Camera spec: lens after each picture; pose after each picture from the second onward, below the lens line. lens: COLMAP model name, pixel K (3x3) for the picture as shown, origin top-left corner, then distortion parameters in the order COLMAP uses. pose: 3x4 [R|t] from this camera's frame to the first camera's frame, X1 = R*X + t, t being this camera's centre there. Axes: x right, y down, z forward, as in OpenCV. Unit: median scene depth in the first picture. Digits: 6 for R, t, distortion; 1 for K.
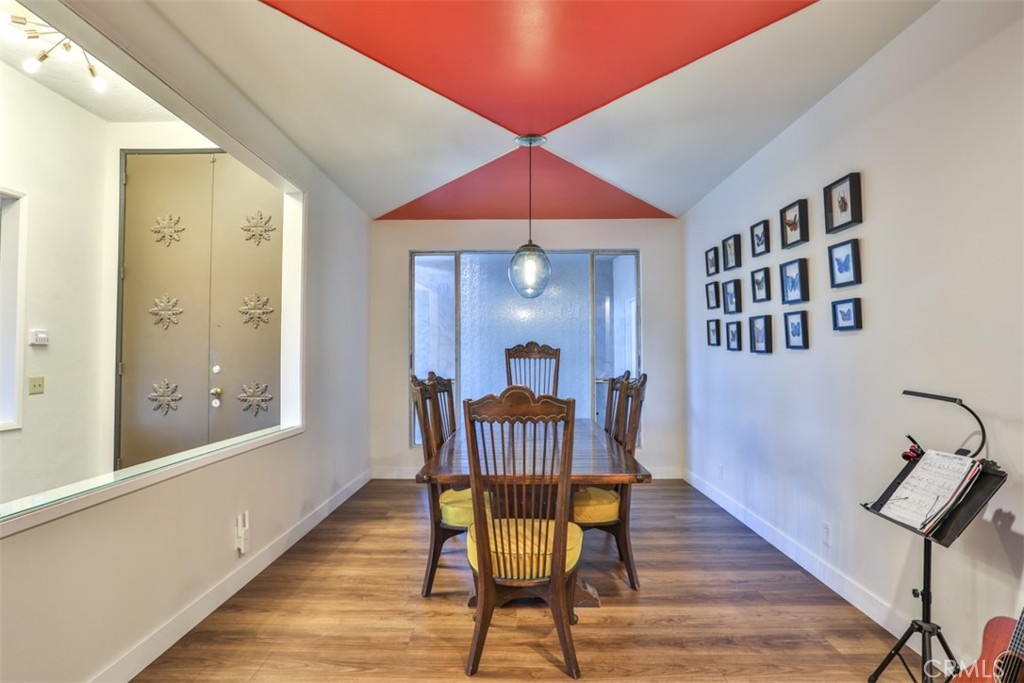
lens RADIAL K [[557.6, 0, 508.2], [0, 557.6, 341.6], [0, 0, 1]] dist [-0.075095, 0.033854]
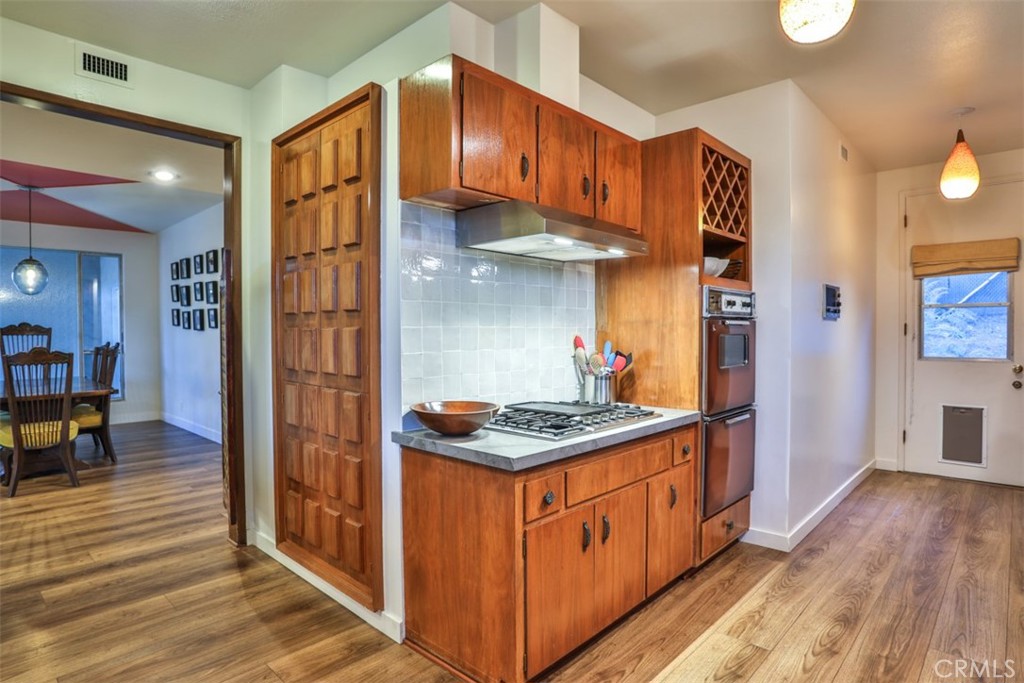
lens RADIAL K [[557.6, 0, 508.2], [0, 557.6, 341.6], [0, 0, 1]] dist [-0.075095, 0.033854]
pose [[0.677842, -0.017856, 0.734990, -0.128642], [-0.012052, 0.999301, 0.035392, -0.015218], [-0.735108, -0.032849, 0.677153, -0.781027]]
